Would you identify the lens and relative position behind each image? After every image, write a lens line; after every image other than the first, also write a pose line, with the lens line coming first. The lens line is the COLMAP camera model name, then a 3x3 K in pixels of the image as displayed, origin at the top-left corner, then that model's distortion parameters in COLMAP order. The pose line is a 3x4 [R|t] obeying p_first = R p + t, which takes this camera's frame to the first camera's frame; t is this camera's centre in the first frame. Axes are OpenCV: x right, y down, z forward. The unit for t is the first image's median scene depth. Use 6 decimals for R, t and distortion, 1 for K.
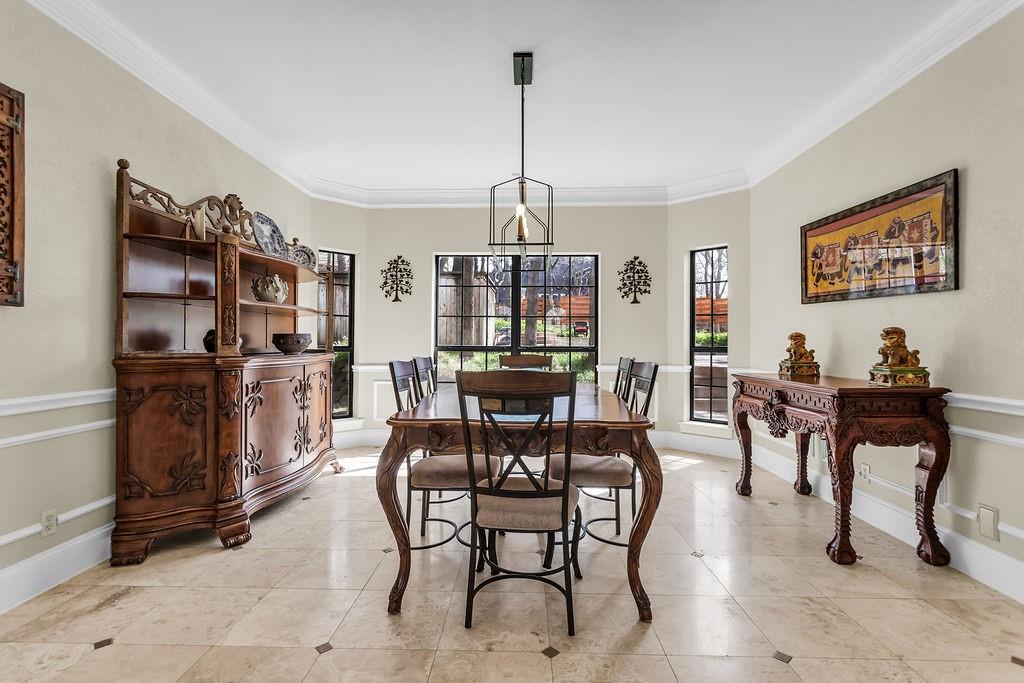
lens RADIAL K [[476.1, 0, 511.2], [0, 476.1, 337.4], [0, 0, 1]] dist [-0.000693, 0.000110]
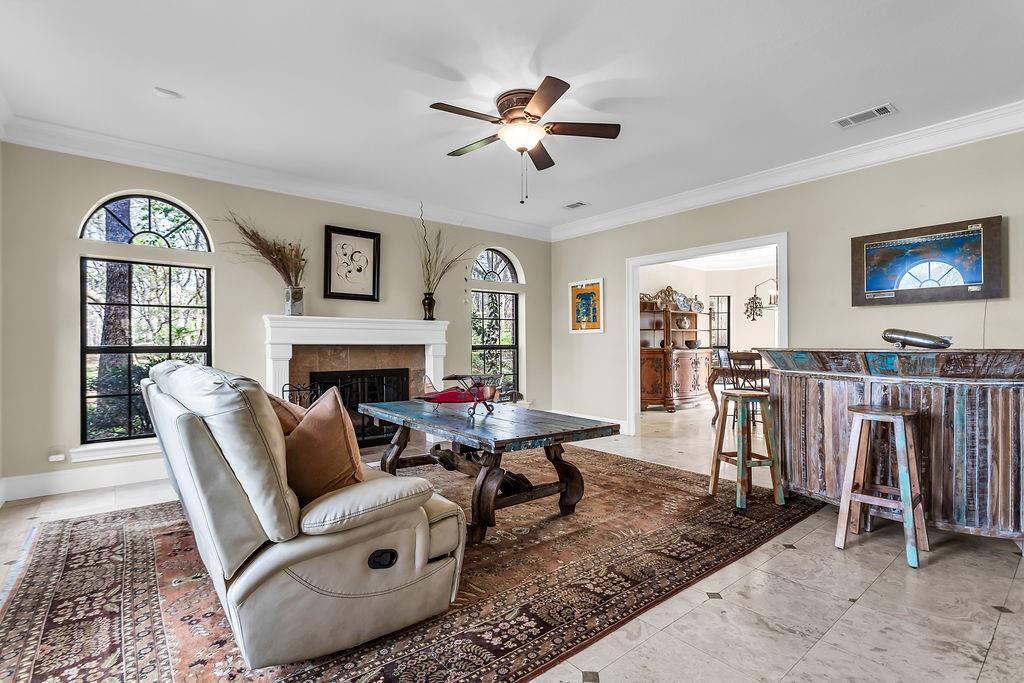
lens RADIAL K [[476.1, 0, 511.7], [0, 476.1, 343.0], [0, 0, 1]] dist [-0.000693, 0.000110]
pose [[0.655264, -0.004776, -0.755385, 0.926136], [0.012943, 0.999904, 0.004905, -0.022167], [0.755289, -0.012991, 0.655263, -1.542932]]
